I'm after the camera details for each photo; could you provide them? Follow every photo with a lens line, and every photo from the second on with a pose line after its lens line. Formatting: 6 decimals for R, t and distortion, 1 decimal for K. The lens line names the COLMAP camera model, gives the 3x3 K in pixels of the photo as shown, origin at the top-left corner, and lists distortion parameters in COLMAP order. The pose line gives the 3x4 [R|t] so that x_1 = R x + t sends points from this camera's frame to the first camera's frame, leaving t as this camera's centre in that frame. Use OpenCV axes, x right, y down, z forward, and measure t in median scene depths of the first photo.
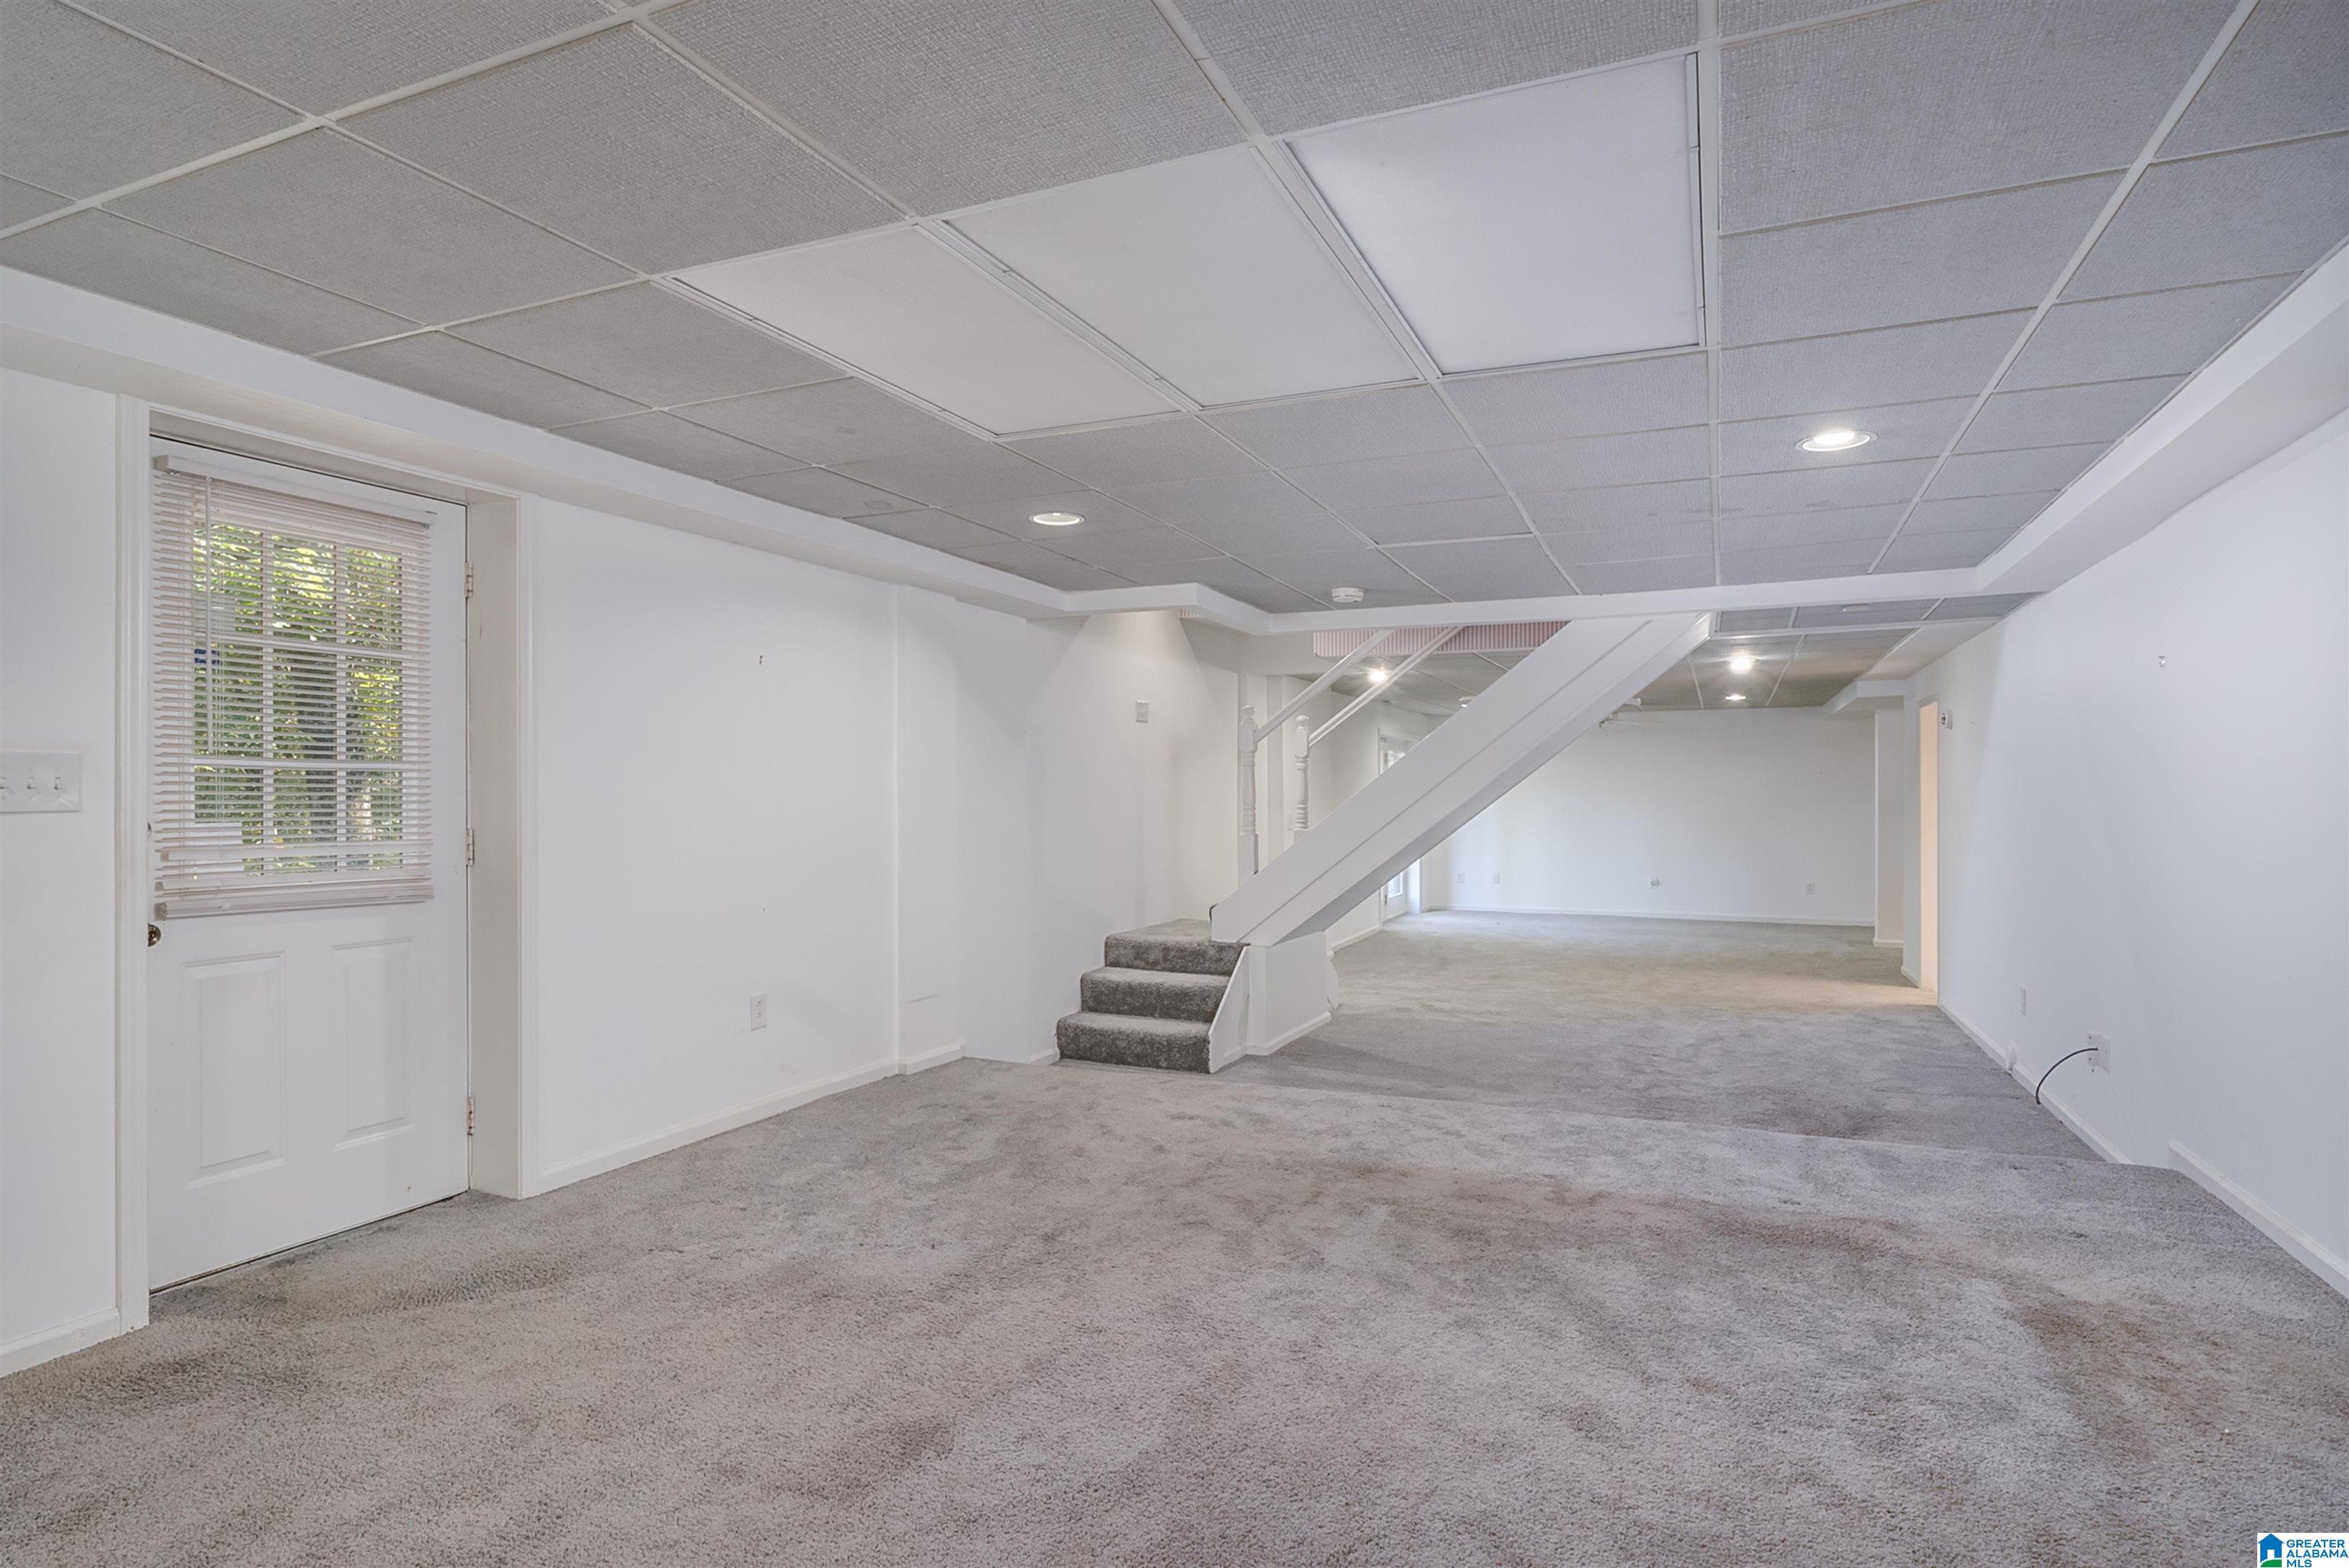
lens RADIAL K [[1233.1, 0, 1170.2], [0, 1233.1, 776.0], [0, 0, 1]] dist [0.005312, 0.002003]
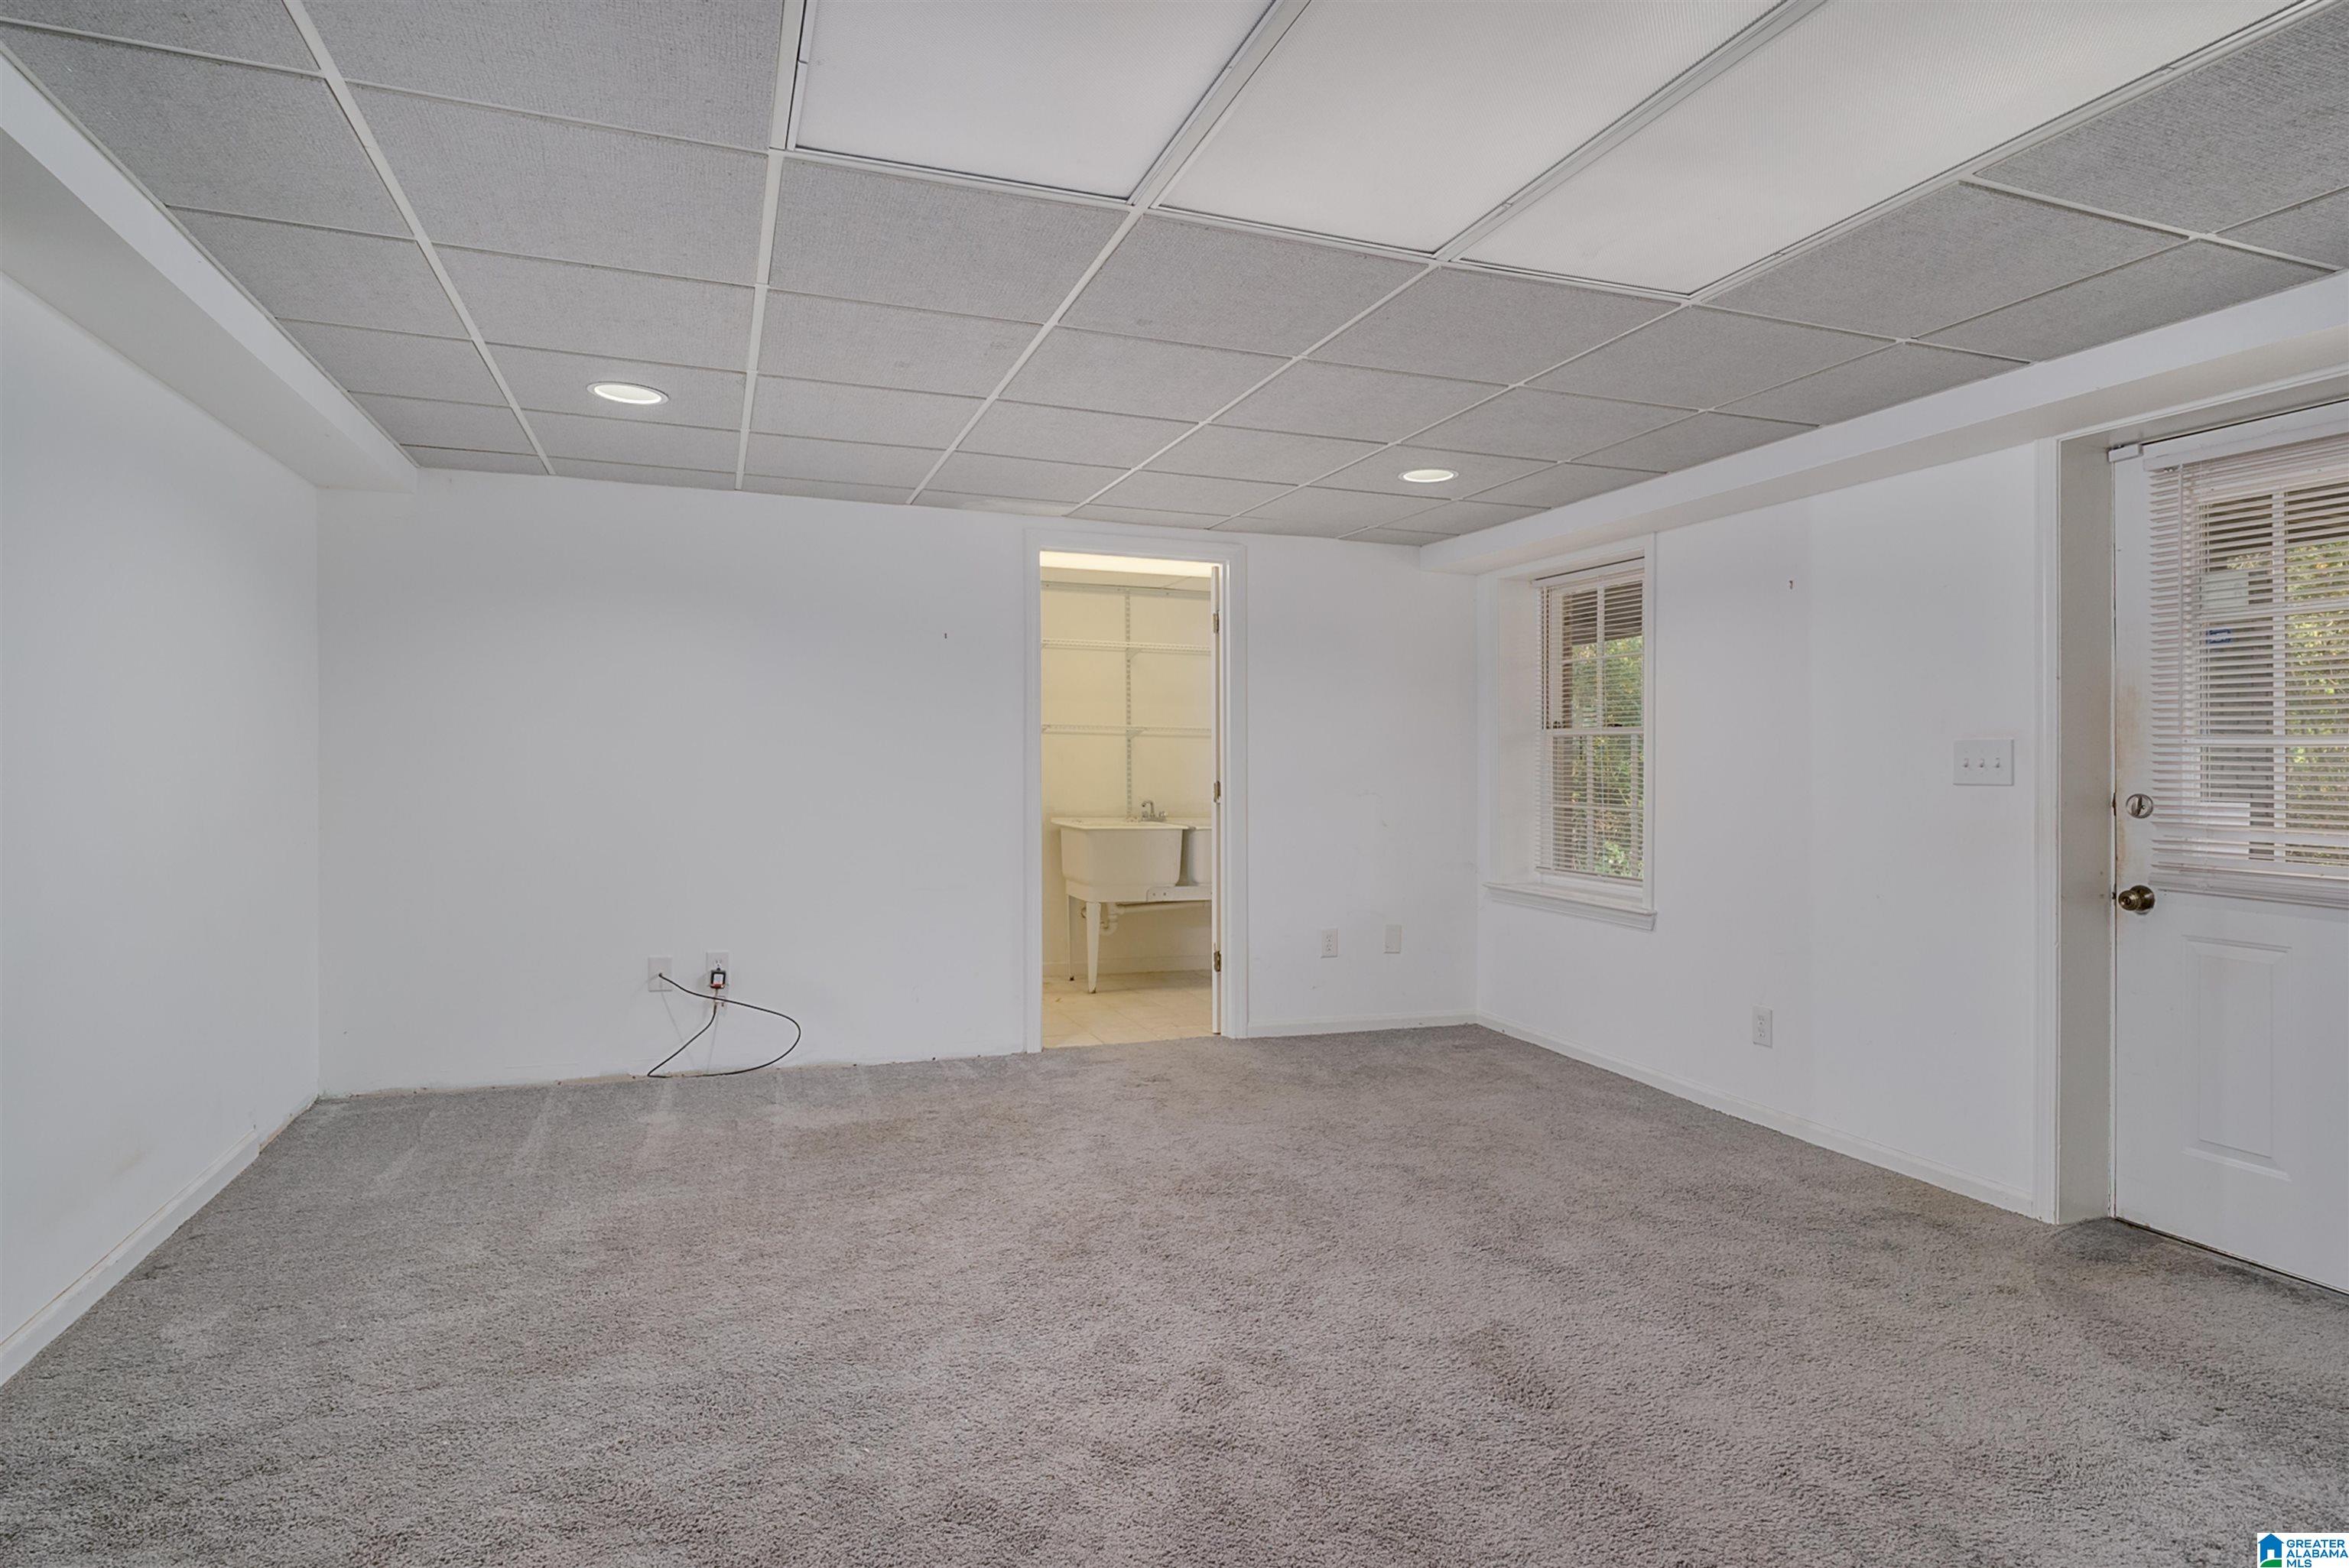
lens RADIAL K [[1233.1, 0, 1170.9], [0, 1233.1, 784.7], [0, 0, 1]] dist [0.005312, 0.002003]
pose [[-0.704234, 0.002695, -0.709962, 0.525444], [-0.002189, 0.999980, 0.005967, 0.019337], [0.709964, 0.005756, -0.704214, 1.090941]]
